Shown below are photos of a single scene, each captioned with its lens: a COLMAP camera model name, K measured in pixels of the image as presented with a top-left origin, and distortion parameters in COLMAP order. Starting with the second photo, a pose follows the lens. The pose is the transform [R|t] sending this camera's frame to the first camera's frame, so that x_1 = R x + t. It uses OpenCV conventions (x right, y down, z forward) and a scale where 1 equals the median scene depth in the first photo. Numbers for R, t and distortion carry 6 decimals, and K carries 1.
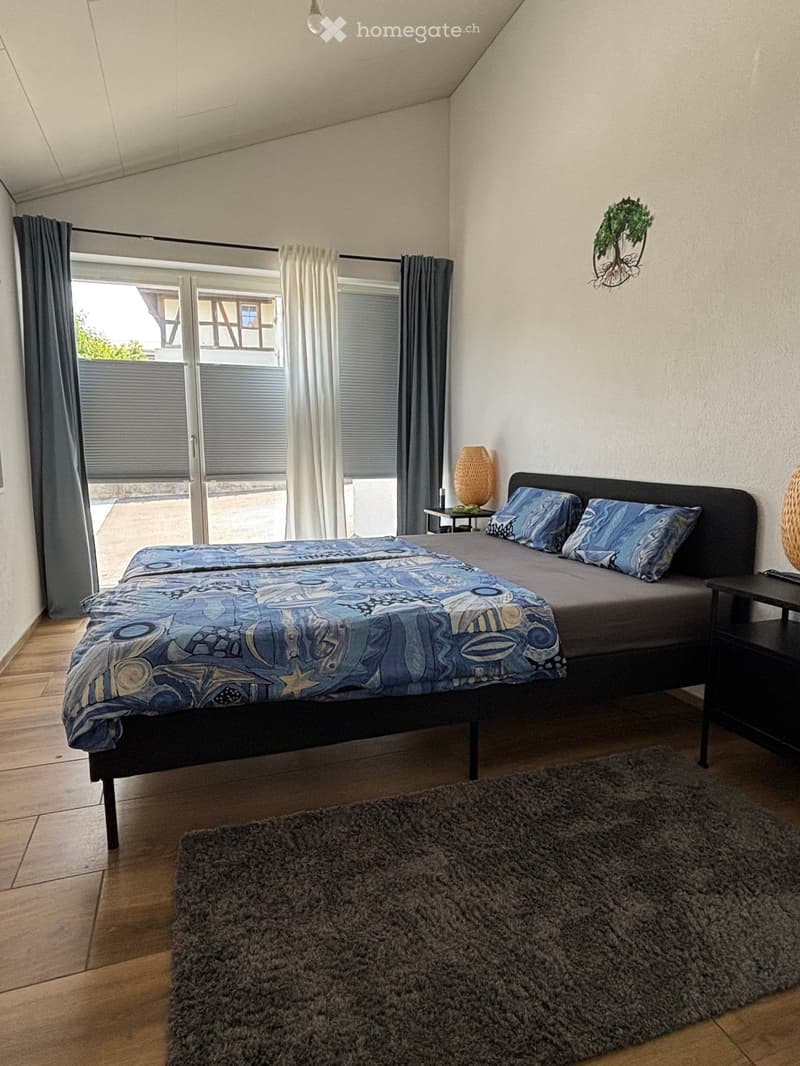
lens RADIAL K [[619.5, 0, 404.6], [0, 619.5, 533.6], [0, 0, 1]] dist [0.024266, -0.013519]
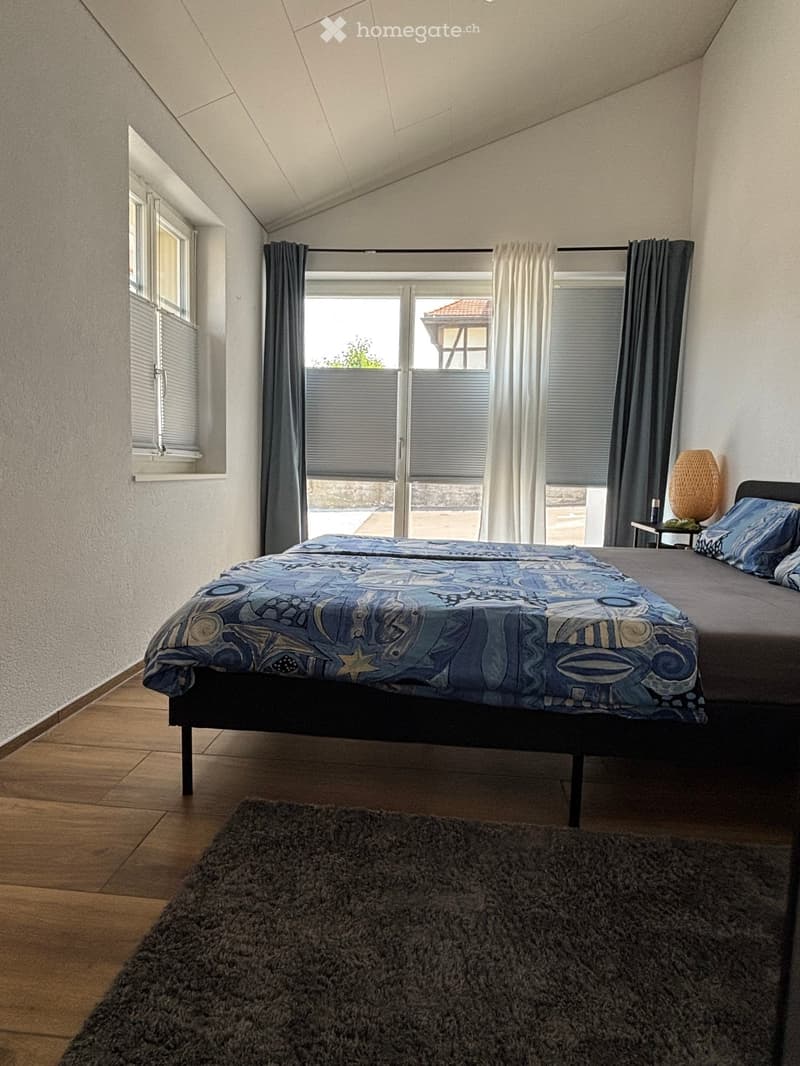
lens RADIAL K [[619.5, 0, 404.6], [0, 619.5, 533.6], [0, 0, 1]] dist [0.024266, -0.013519]
pose [[0.909037, 0.073521, -0.410179, 0.226946], [-0.089442, 0.995797, -0.019733, 0.048811], [0.407004, 0.054625, 0.911791, 0.146599]]
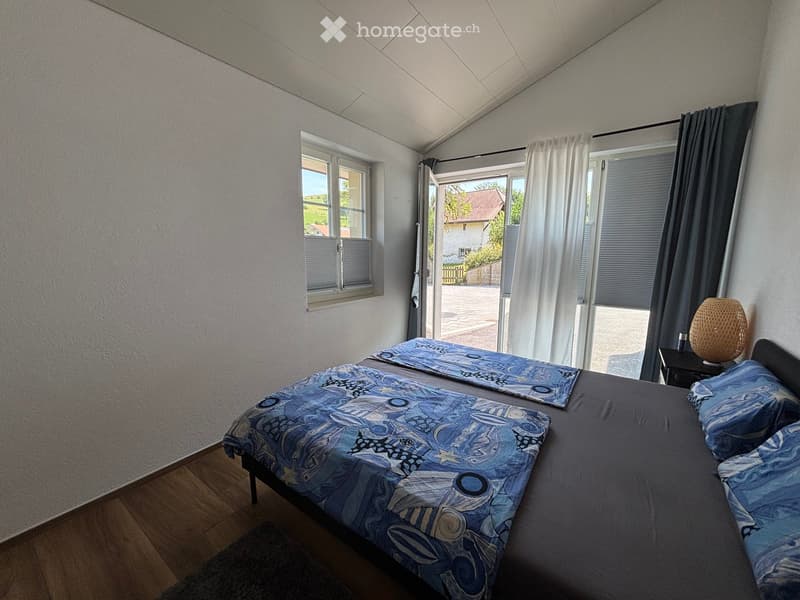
lens RADIAL K [[325.9, 0, 400.0], [0, 325.9, 300.0], [0, 0, 1]] dist [-0.001023, 0.000600]
pose [[0.566831, 0.138996, -0.812024, 0.499768], [-0.122482, 0.988928, 0.083779, -0.254544], [0.814678, 0.051970, 0.577580, 0.638815]]
